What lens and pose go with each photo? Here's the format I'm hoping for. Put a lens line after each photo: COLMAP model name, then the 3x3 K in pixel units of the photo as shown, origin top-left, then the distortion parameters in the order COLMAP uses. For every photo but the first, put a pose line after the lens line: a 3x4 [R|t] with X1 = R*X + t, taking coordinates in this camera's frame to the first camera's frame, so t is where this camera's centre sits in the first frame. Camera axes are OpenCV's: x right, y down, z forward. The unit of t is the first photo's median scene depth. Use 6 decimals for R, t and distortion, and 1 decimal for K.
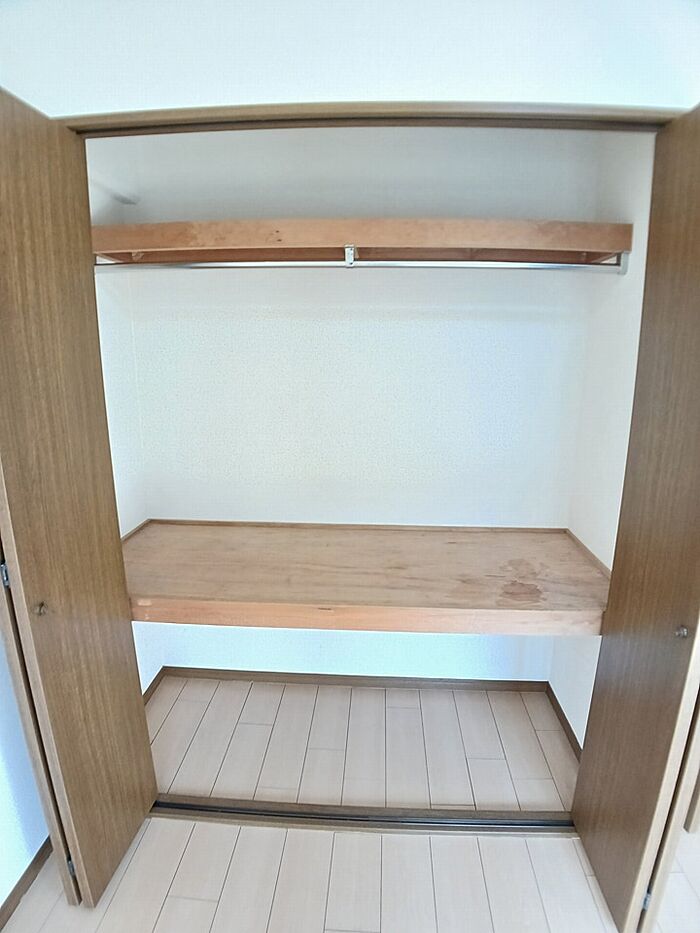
lens RADIAL K [[502.1, 0, 350.0], [0, 502.1, 466.5], [0, 0, 1]] dist [-0.102842, 0.017127]
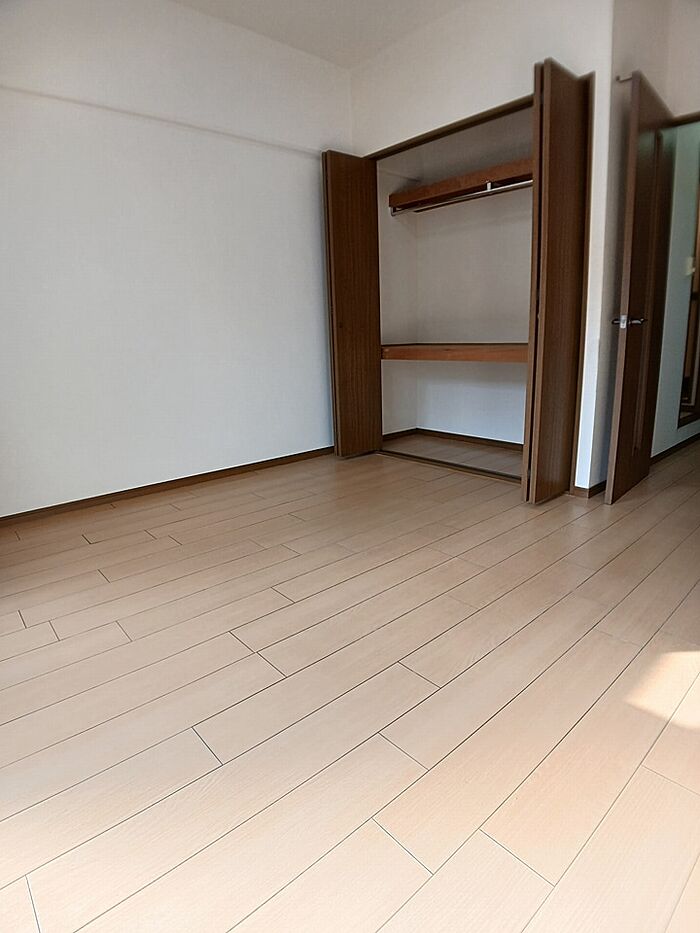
lens RADIAL K [[502.1, 0, 350.0], [0, 502.1, 466.5], [0, 0, 1]] dist [-0.102842, 0.017127]
pose [[0.701581, 0.161712, -0.693998, 1.200396], [-0.136332, 0.986380, 0.092021, 0.625854], [0.699427, 0.030054, 0.714072, -0.812793]]
